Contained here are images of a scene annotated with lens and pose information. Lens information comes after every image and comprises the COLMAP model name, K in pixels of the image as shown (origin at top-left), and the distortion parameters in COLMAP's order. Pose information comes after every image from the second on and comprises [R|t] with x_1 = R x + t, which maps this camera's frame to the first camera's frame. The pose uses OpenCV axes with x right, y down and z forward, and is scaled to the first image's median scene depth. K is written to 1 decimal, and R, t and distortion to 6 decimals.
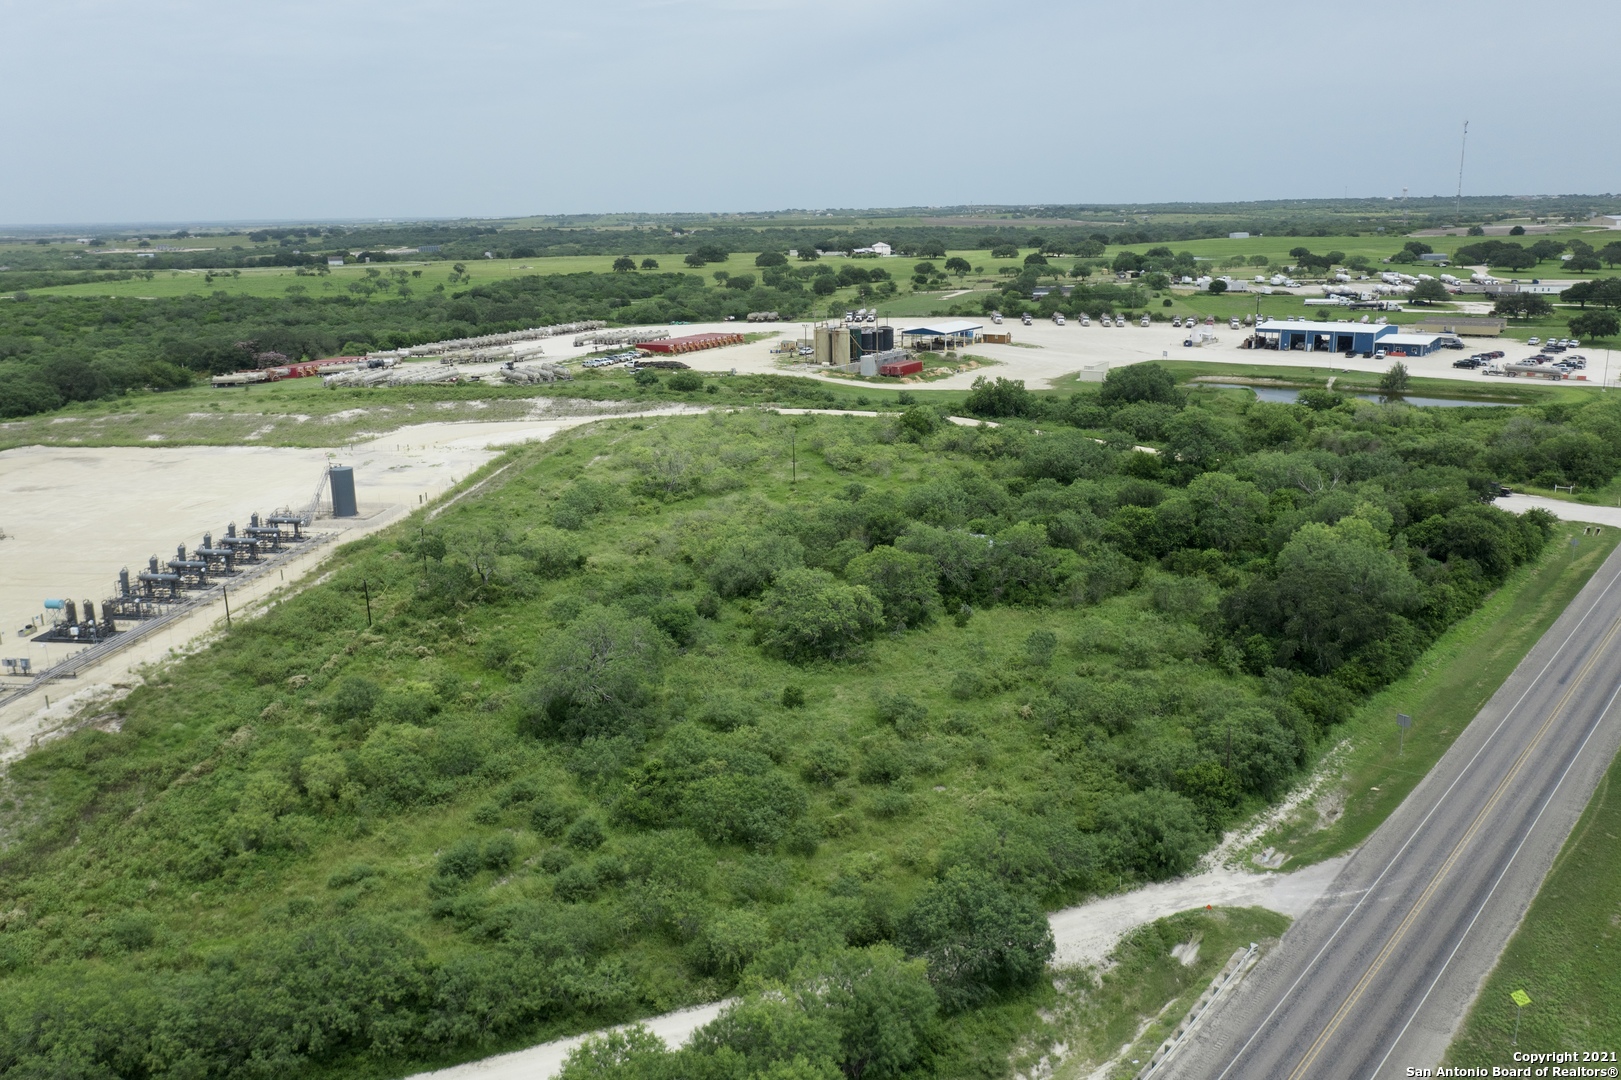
lens RADIAL K [[1207.4, 0, 810.5], [0, 1207.4, 540.0], [0, 0, 1]] dist [-0.011015, -0.002580]
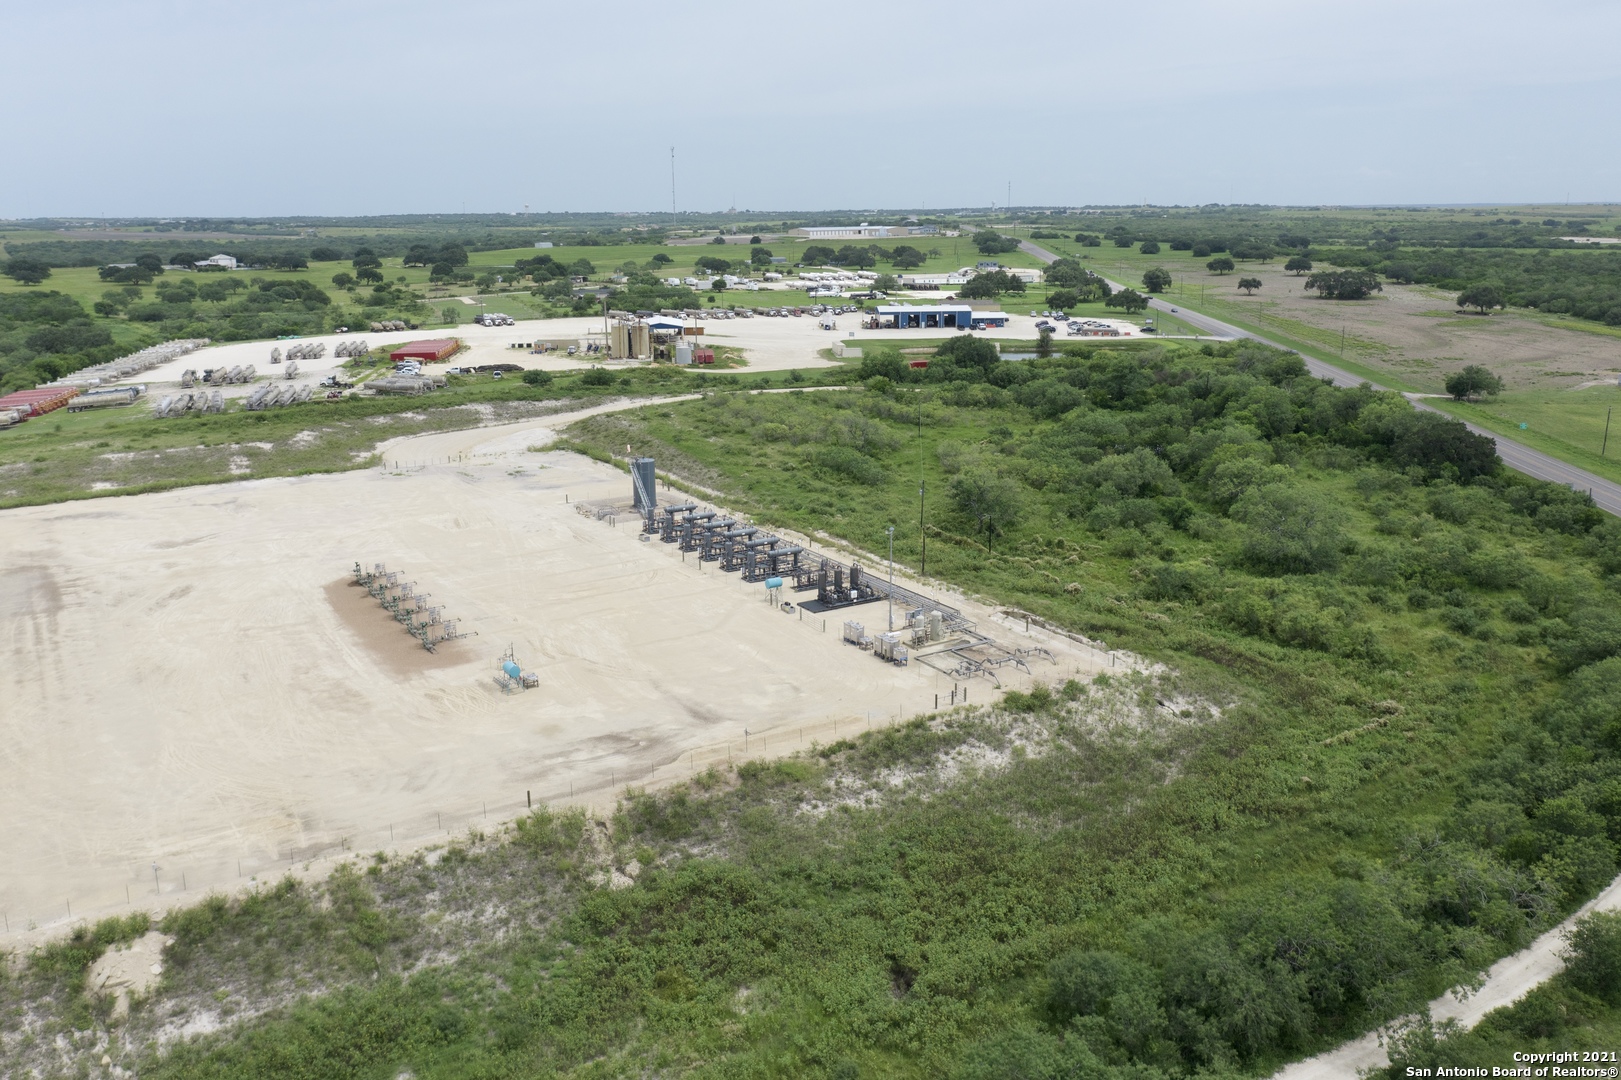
lens RADIAL K [[1207.4, 0, 810.5], [0, 1207.4, 540.0], [0, 0, 1]] dist [-0.011015, -0.002580]
pose [[0.775331, -0.150971, 0.613245, -0.504991], [0.158164, 0.986481, 0.042887, -0.008441], [-0.611429, 0.063741, 0.788728, 0.076748]]
